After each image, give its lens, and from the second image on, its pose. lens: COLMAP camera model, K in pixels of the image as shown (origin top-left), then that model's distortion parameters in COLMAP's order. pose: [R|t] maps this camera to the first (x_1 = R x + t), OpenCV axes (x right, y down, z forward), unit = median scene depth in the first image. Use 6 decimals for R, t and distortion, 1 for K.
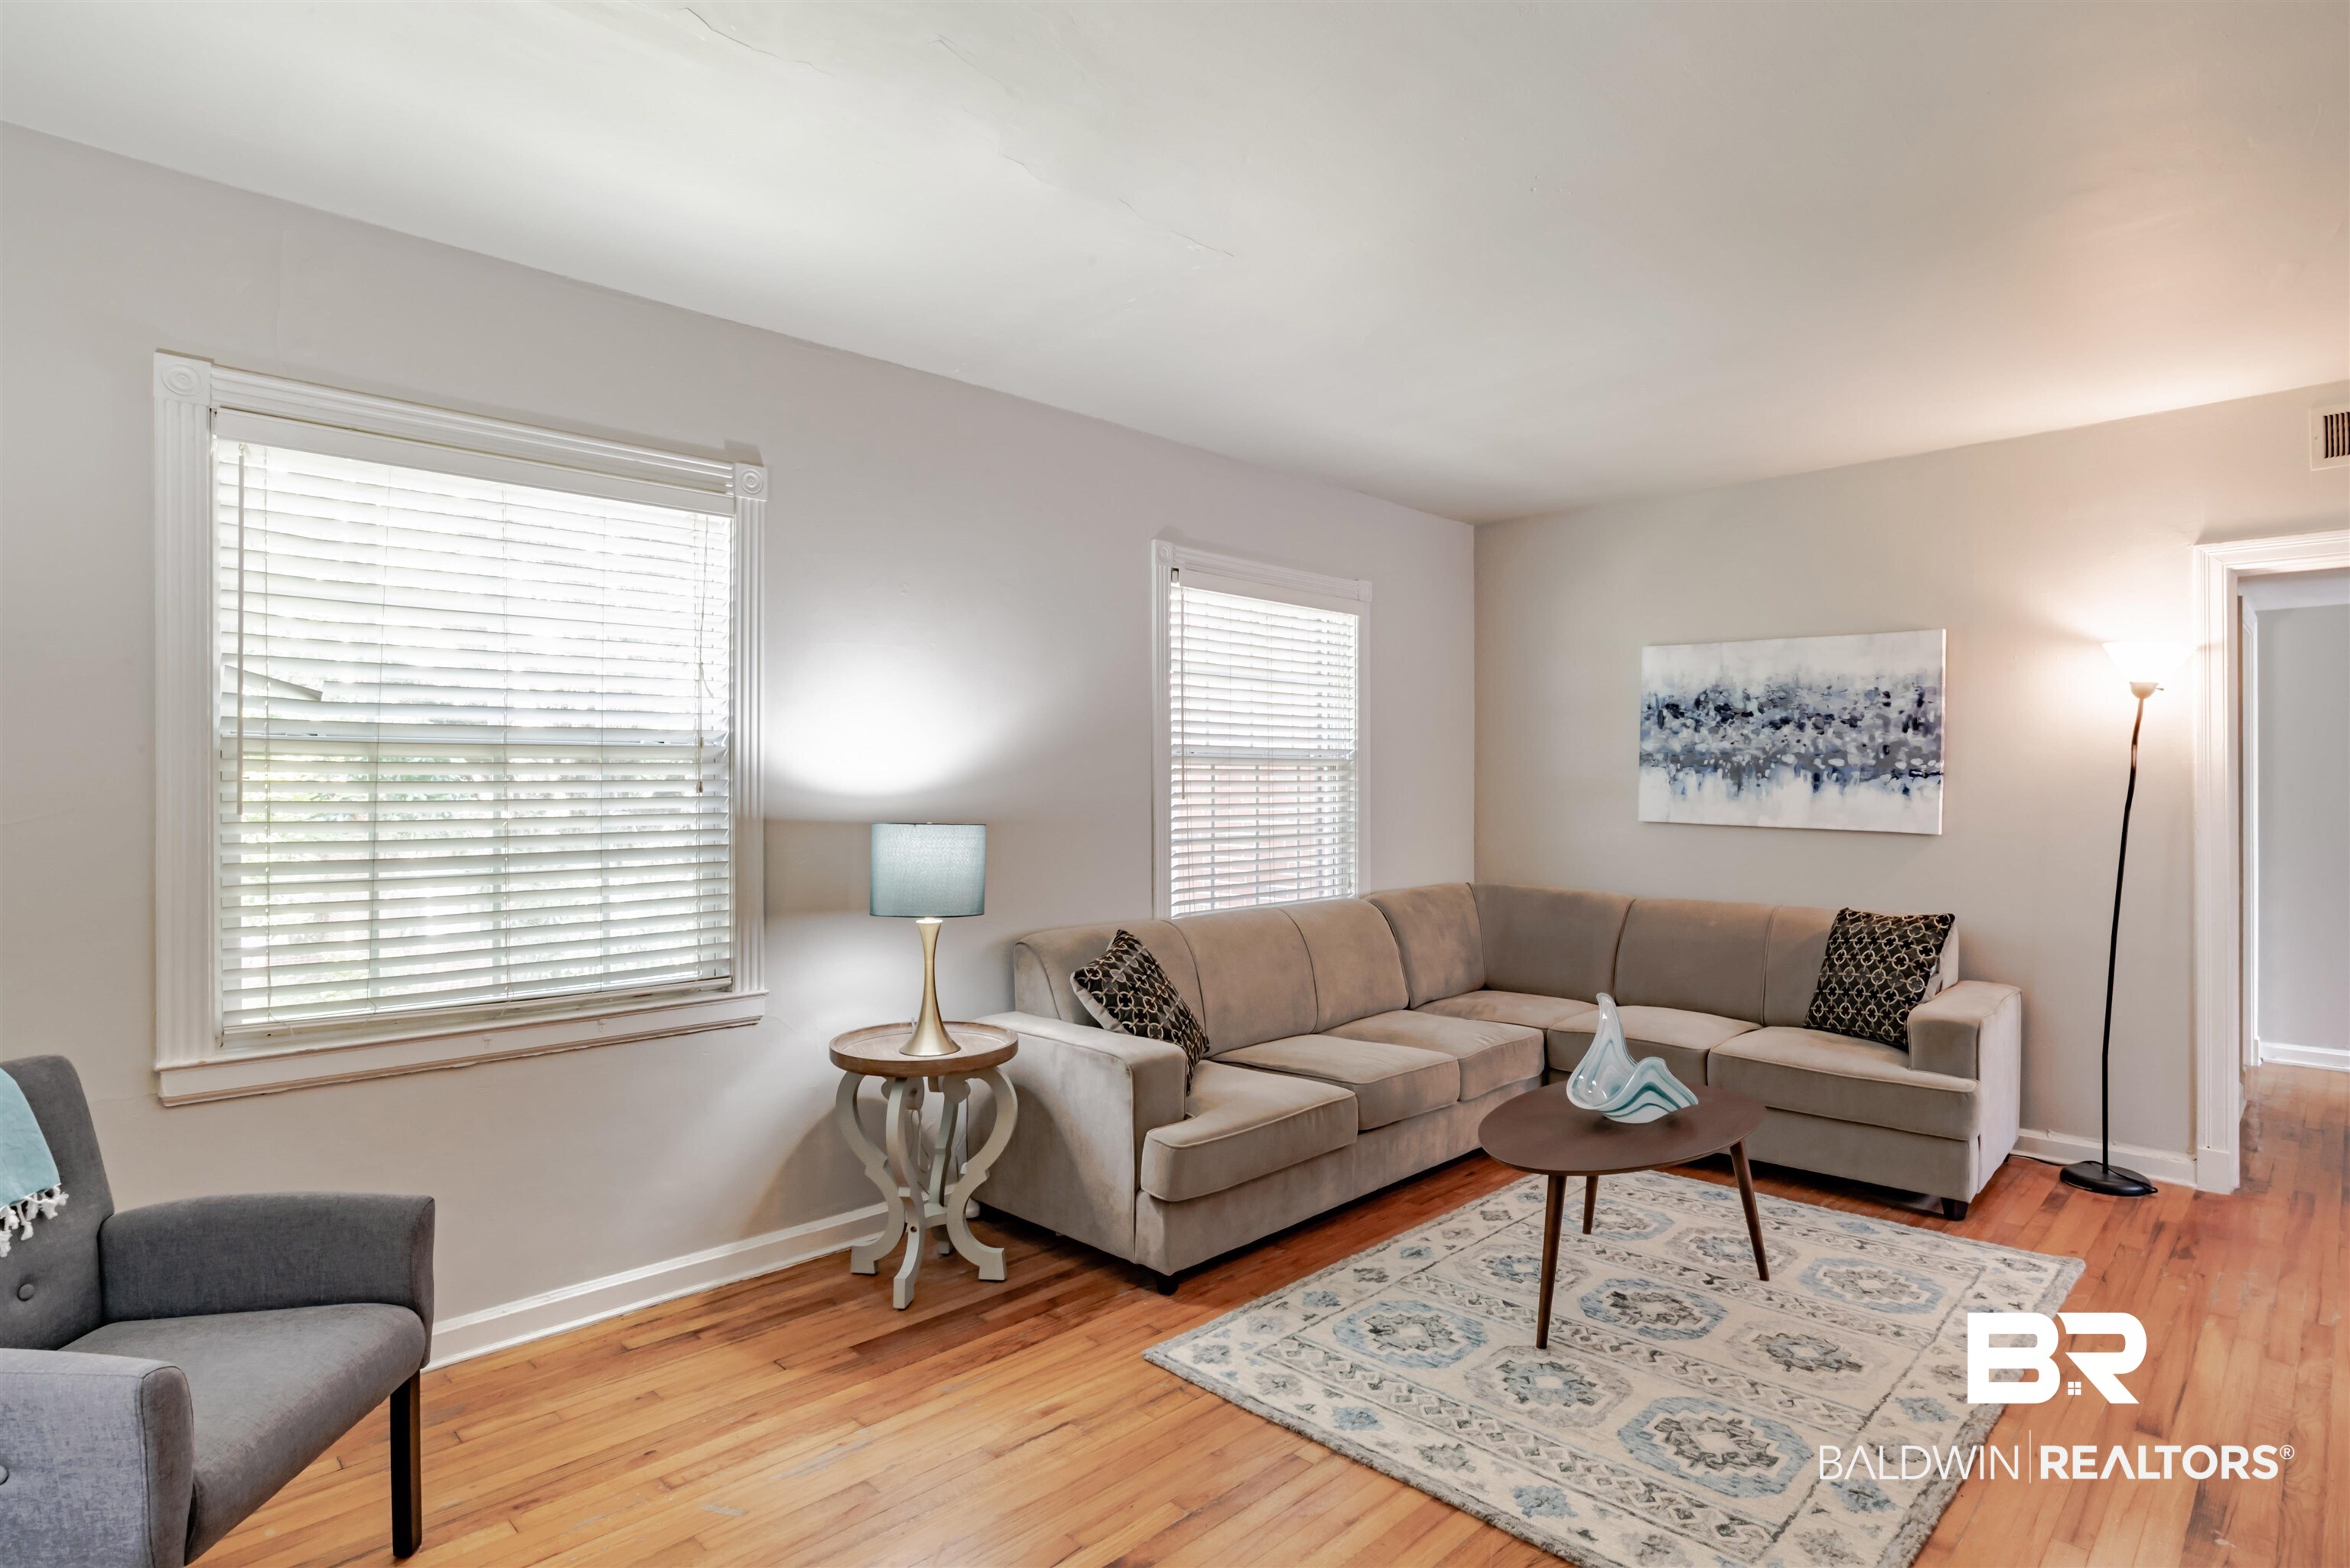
lens RADIAL K [[1214.8, 0, 1214.5], [0, 1214.8, 780.2], [0, 0, 1]] dist [-0.055410, 0.027240]
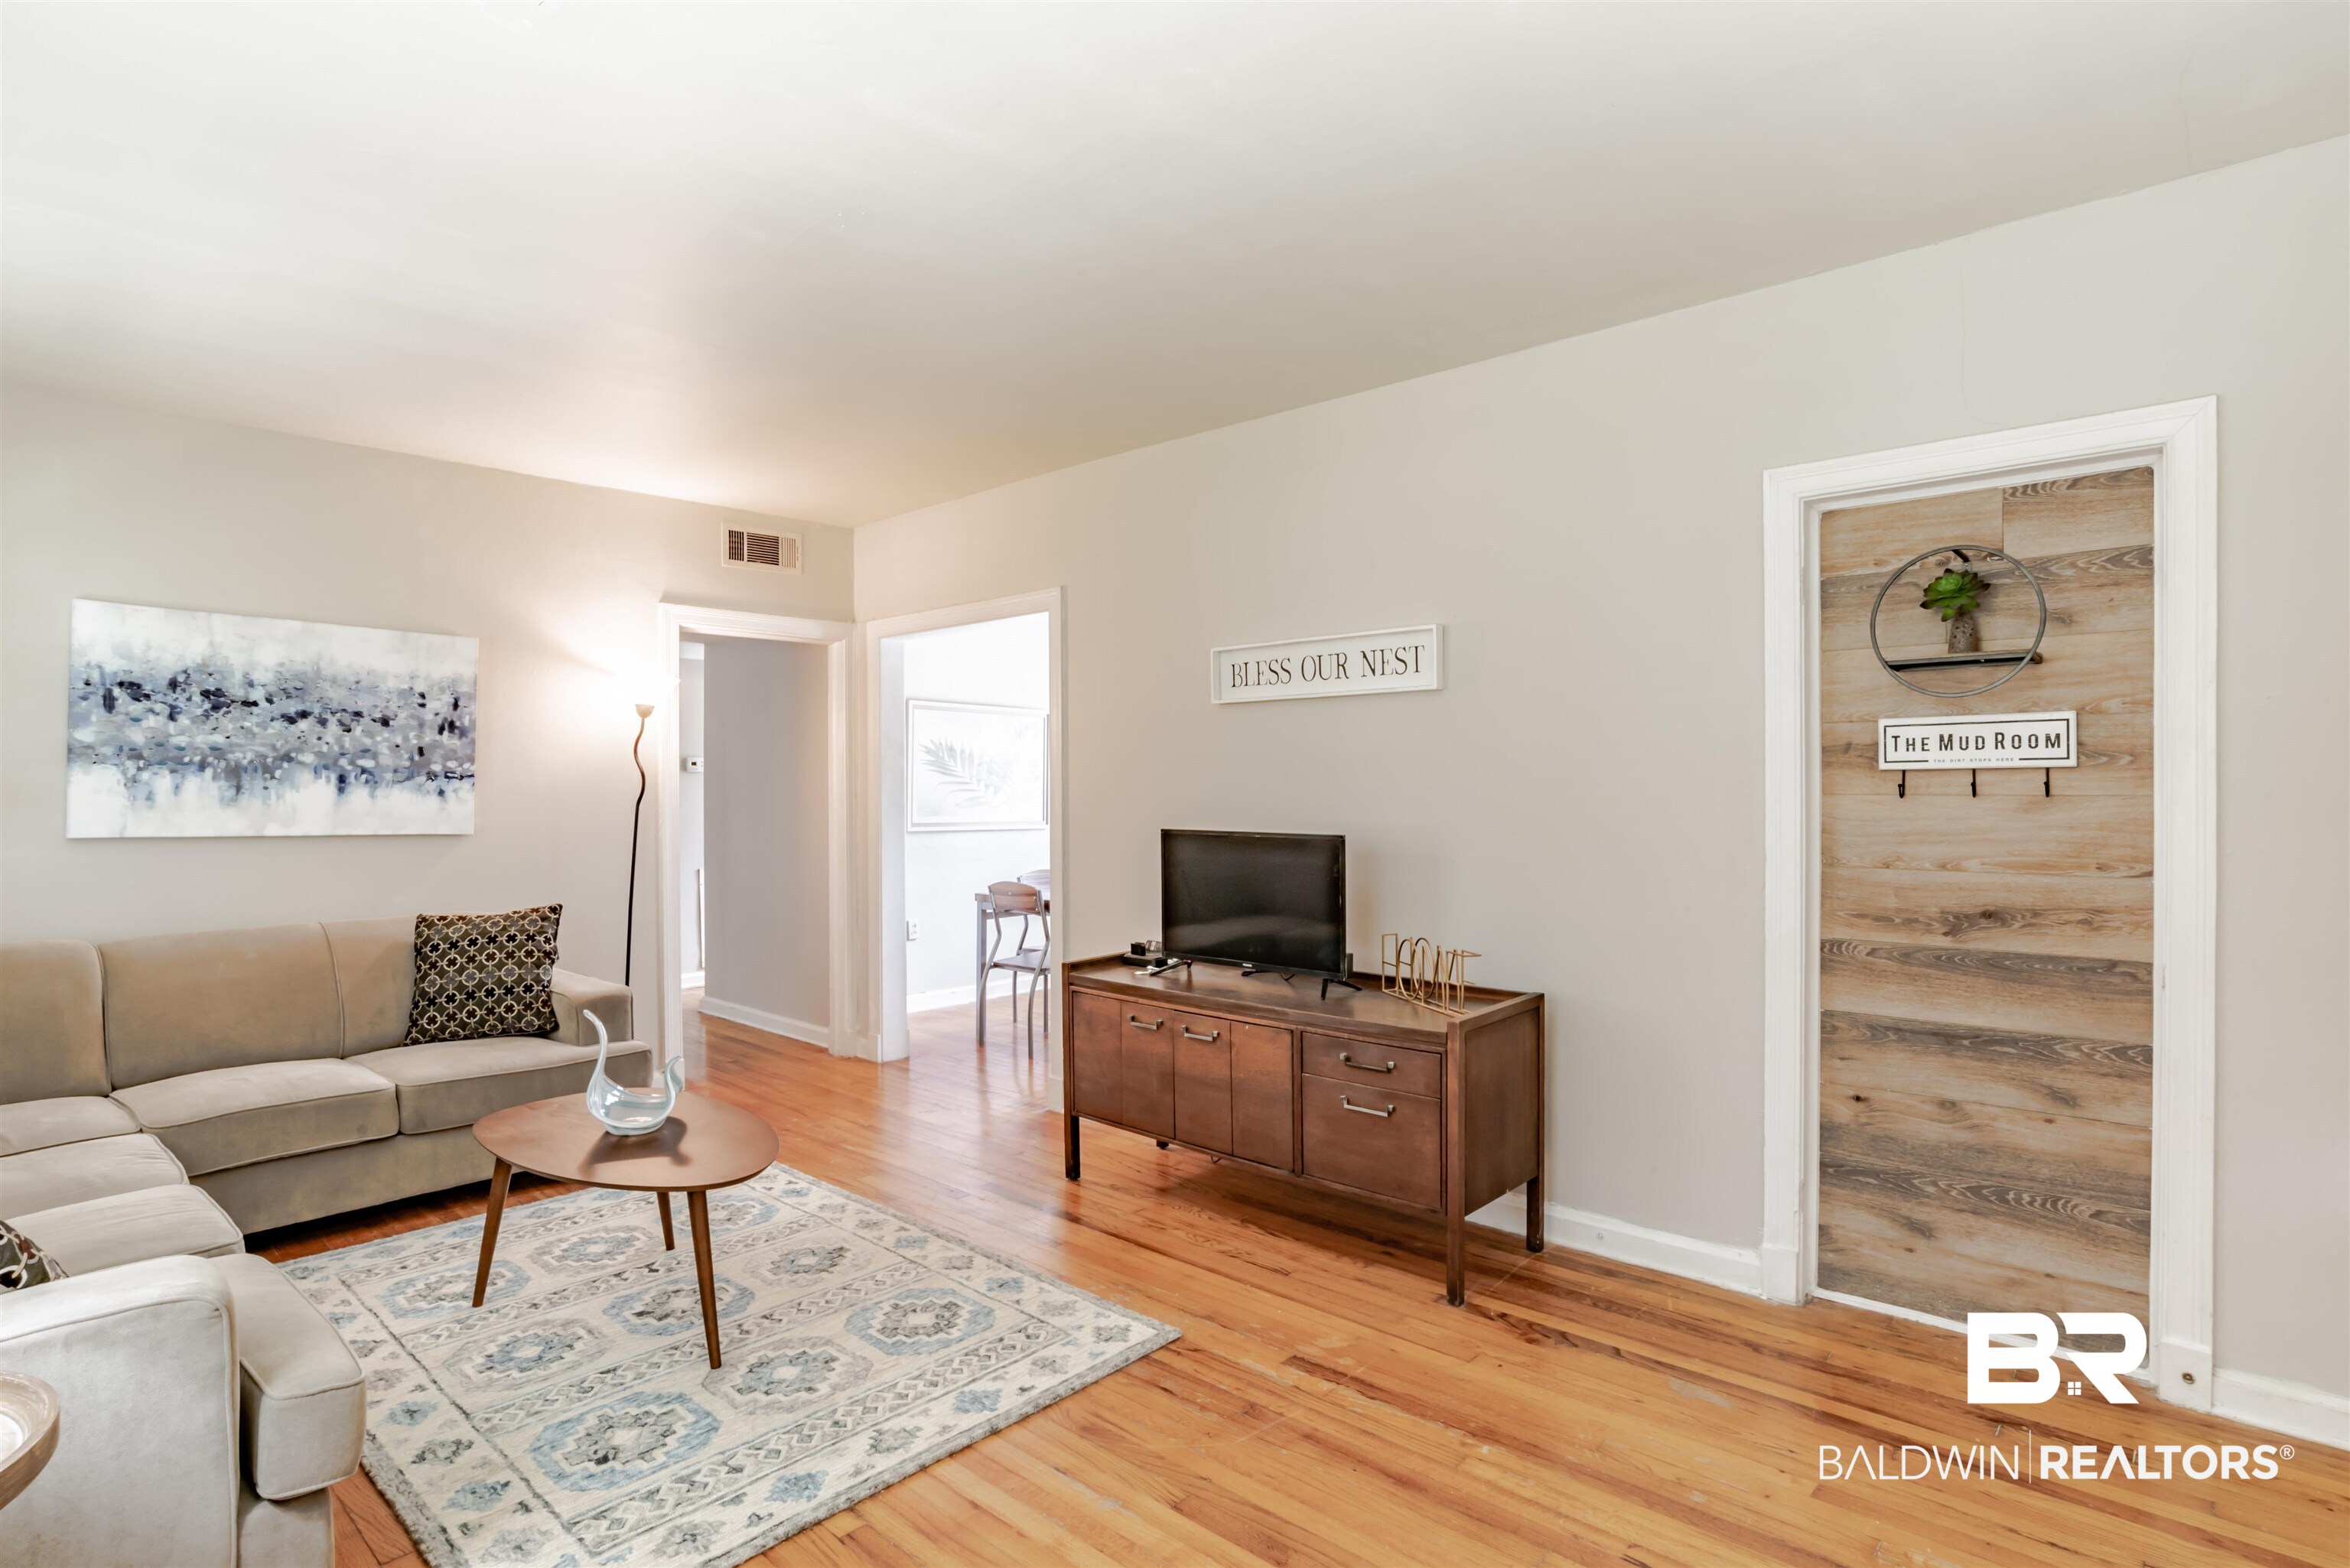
lens RADIAL K [[1182.8, 0, 1185.2], [0, 1182.8, 791.6], [0, 0, 1]] dist [-0.048267, 0.022845]
pose [[-0.032503, -0.006399, 0.999451, -0.417181], [0.000173, 0.999979, 0.006408, 0.001646], [-0.999472, 0.000382, -0.032501, 0.401918]]
